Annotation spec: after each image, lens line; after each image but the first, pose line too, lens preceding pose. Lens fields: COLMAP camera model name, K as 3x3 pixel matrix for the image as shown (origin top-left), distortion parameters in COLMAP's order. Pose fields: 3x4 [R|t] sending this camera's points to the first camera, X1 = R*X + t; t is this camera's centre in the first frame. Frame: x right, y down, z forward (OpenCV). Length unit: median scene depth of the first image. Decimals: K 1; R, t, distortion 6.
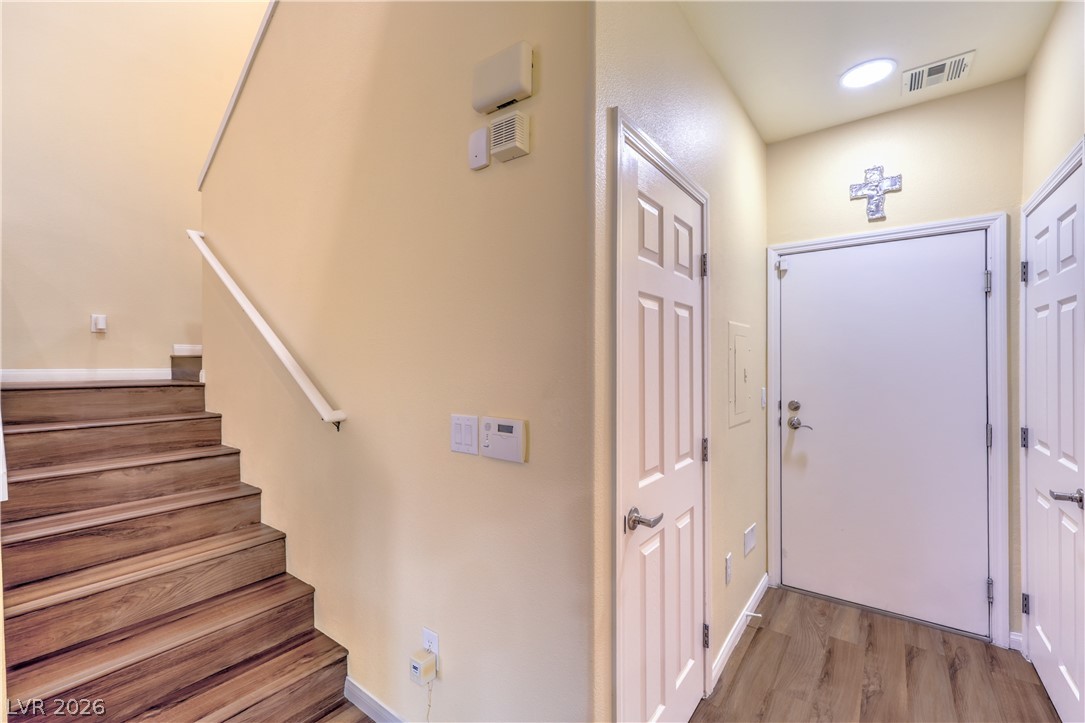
lens RADIAL K [[451.7, 0, 544.0], [0, 451.7, 347.9], [0, 0, 1]] dist [0.002349, 0.000300]
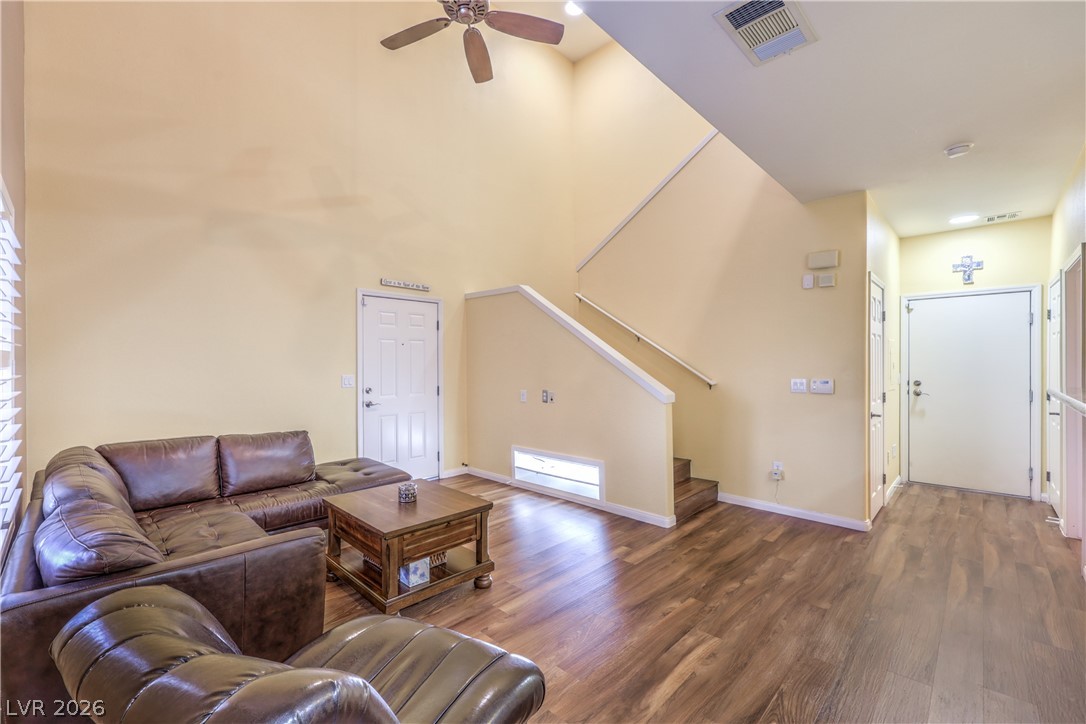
lens RADIAL K [[442.8, 0, 539.2], [0, 442.8, 353.8], [0, 0, 1]] dist [0.000634, 0.000028]
pose [[0.991462, -0.004896, -0.130308, -0.810386], [0.006704, 0.999887, 0.013442, -0.027633], [0.130227, -0.014201, 0.991383, -1.082666]]
